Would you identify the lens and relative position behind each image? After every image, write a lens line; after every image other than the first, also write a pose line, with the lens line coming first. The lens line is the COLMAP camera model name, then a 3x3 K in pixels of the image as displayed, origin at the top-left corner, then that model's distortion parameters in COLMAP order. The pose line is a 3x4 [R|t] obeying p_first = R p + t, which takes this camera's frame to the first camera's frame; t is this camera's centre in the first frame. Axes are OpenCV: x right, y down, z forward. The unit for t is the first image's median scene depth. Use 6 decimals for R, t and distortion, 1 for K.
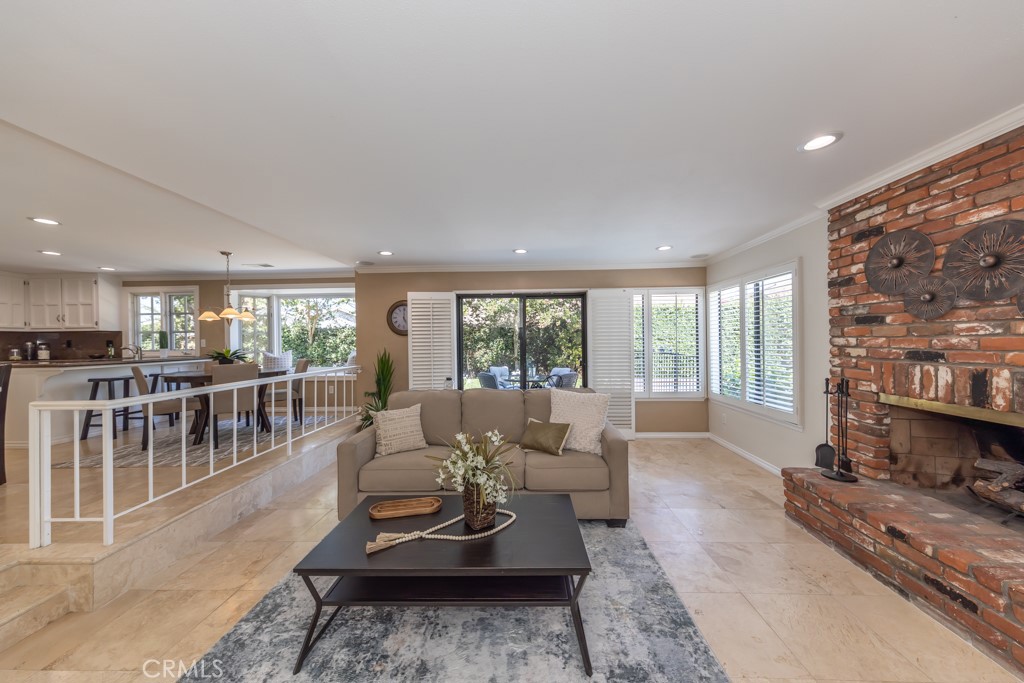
lens RADIAL K [[336.6, 0, 512.0], [0, 336.6, 341.5], [0, 0, 1]] dist [0.000464, -0.000071]
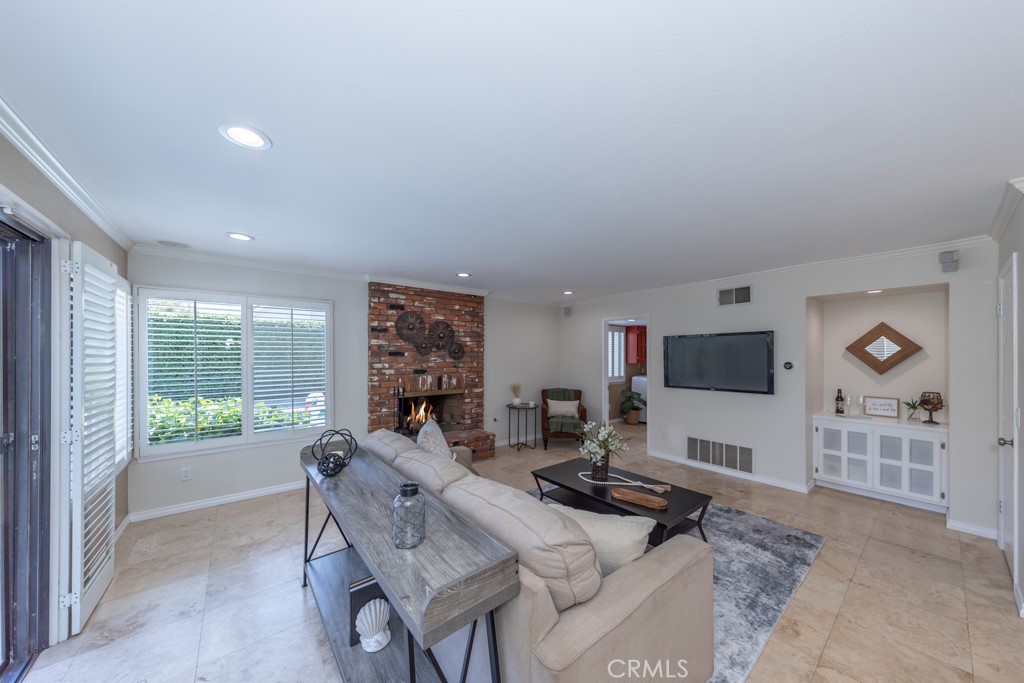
lens RADIAL K [[344.4, 0, 517.7], [0, 344.4, 356.1], [0, 0, 1]] dist [0.000293, -0.000051]
pose [[-0.660500, 0.015068, 0.750675, -0.777670], [0.010612, 0.999886, -0.010734, -0.024508], [-0.750751, 0.000876, -0.660585, 1.723173]]
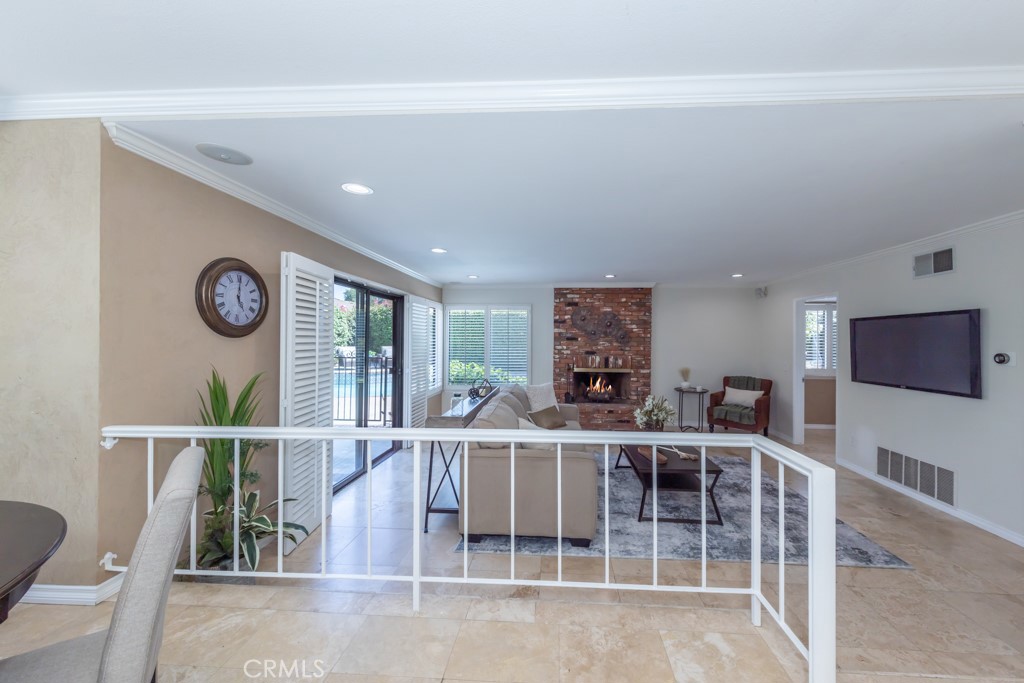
lens RADIAL K [[368.8, 0, 533.8], [0, 368.8, 339.0], [0, 0, 1]] dist [0.000048, -0.000082]
pose [[0.028020, 0.015419, 0.999488, -1.641108], [-0.005894, 0.999866, -0.015259, -0.019999], [-0.999590, -0.005463, 0.028107, 1.190340]]
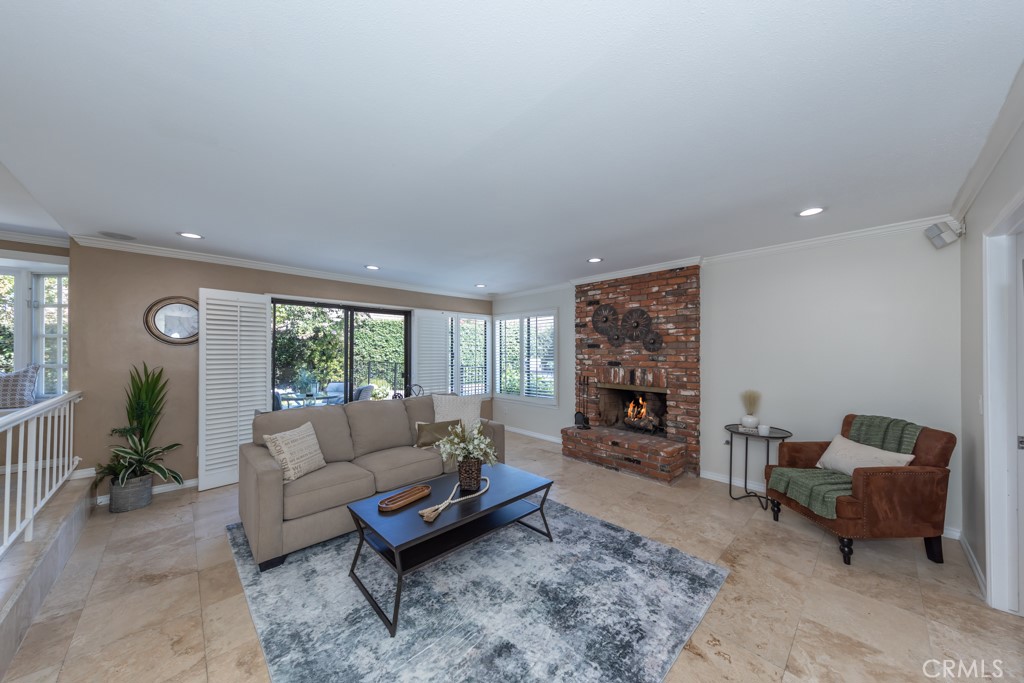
lens RADIAL K [[348.9, 0, 516.1], [0, 348.9, 348.1], [0, 0, 1]] dist [0.000821, 0.000049]
pose [[0.693138, 0.022930, 0.720440, -0.732583], [-0.009356, 0.999696, -0.022816, -0.000820], [-0.720744, 0.009075, 0.693142, -0.098127]]
